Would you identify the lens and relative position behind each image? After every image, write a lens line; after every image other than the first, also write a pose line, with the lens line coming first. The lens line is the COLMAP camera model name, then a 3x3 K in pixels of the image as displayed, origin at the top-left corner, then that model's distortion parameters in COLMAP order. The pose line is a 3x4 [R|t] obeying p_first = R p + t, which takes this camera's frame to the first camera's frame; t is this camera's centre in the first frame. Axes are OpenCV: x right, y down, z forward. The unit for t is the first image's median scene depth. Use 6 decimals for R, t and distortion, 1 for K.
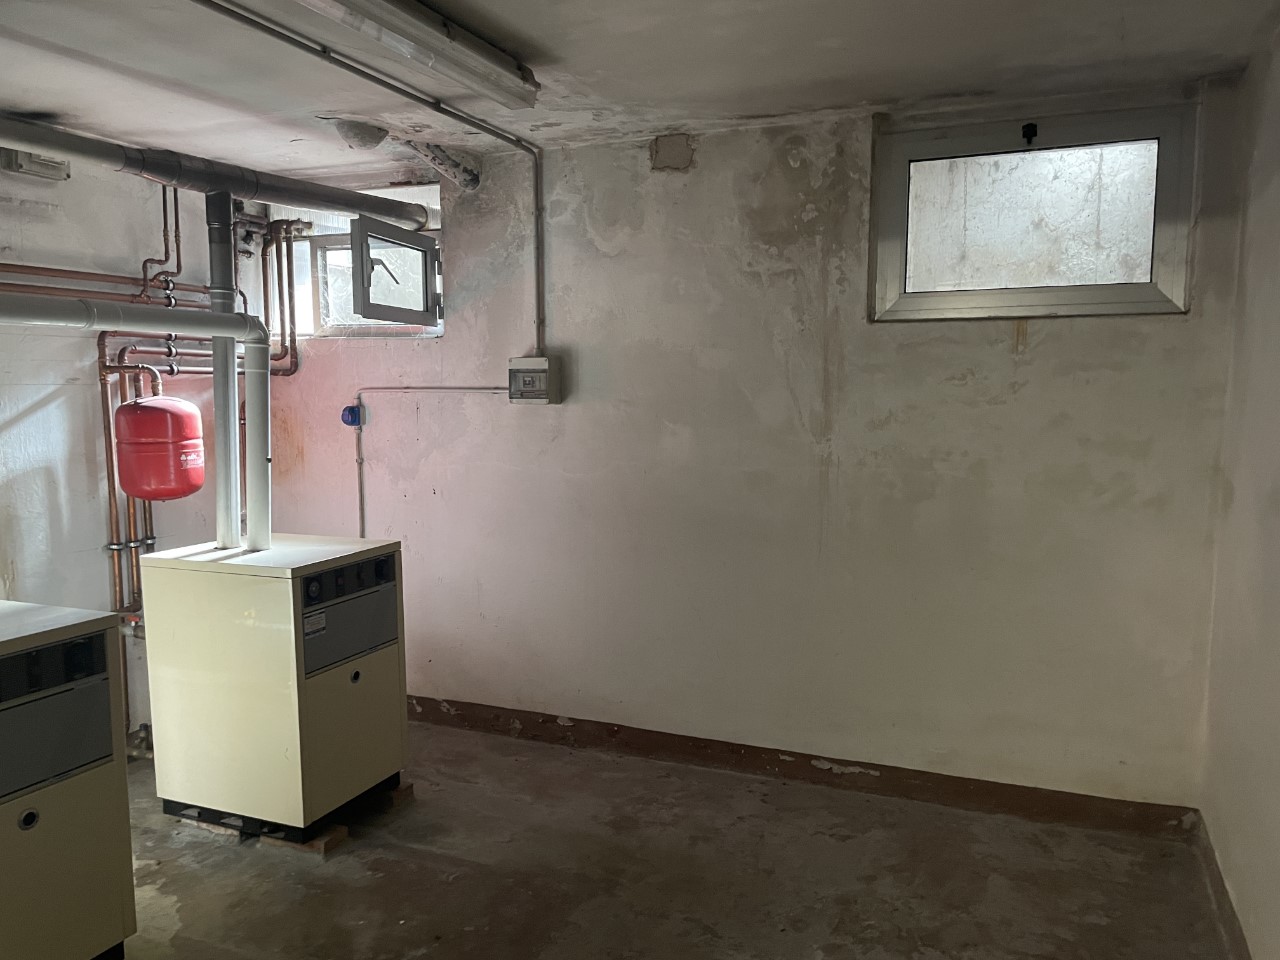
lens RADIAL K [[1000.3, 0, 651.6], [0, 1000.3, 505.6], [0, 0, 1]] dist [0.102211, -0.132712]
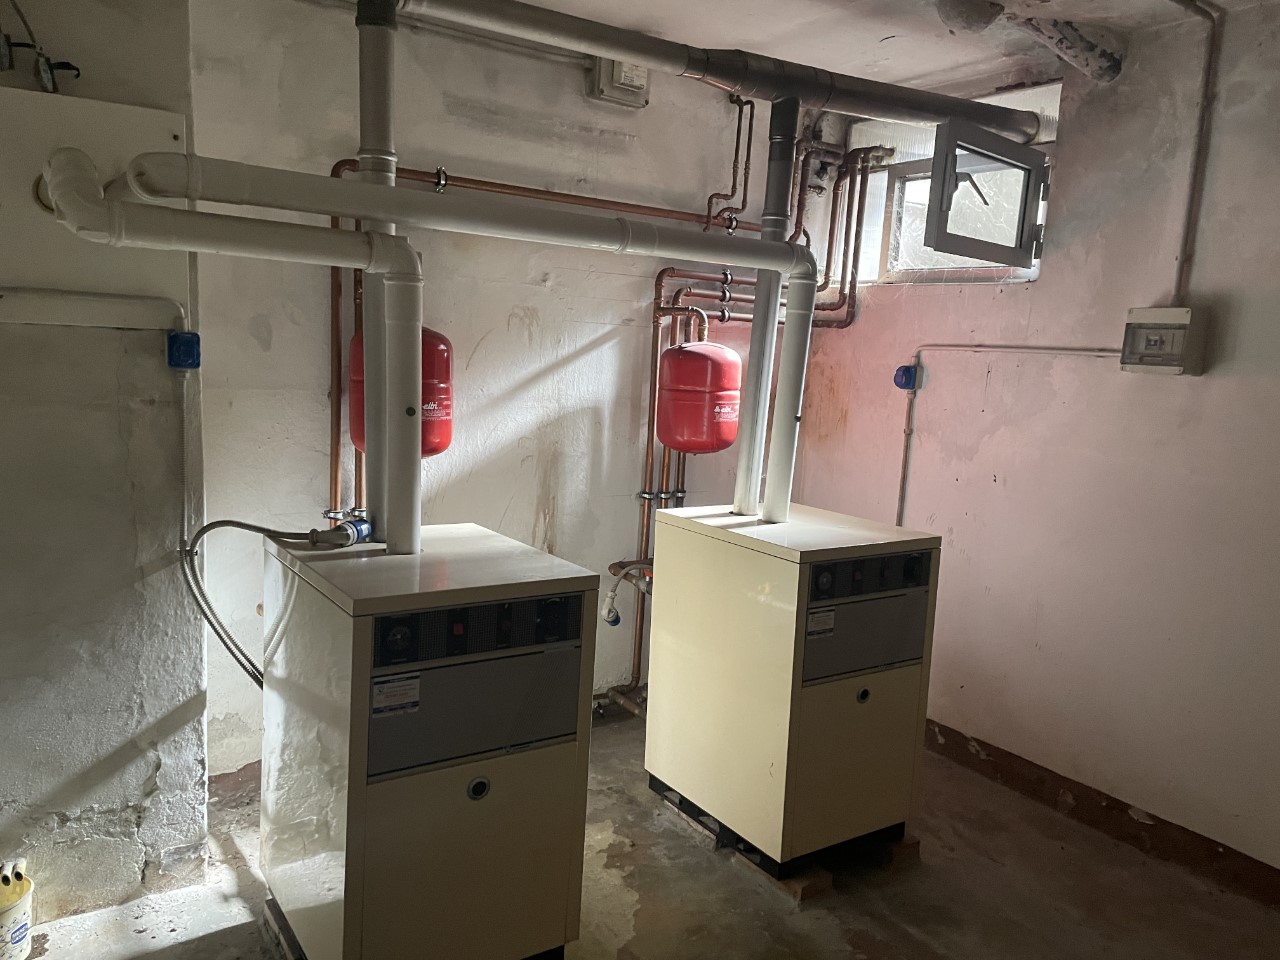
lens RADIAL K [[1000.3, 0, 629.0], [0, 1000.3, 486.2], [0, 0, 1]] dist [0.102211, -0.132712]
pose [[0.839936, 0.125363, -0.528006, -0.041347], [-0.123752, 0.991564, 0.038564, -0.003339], [0.528386, 0.032950, 0.848364, 0.191876]]
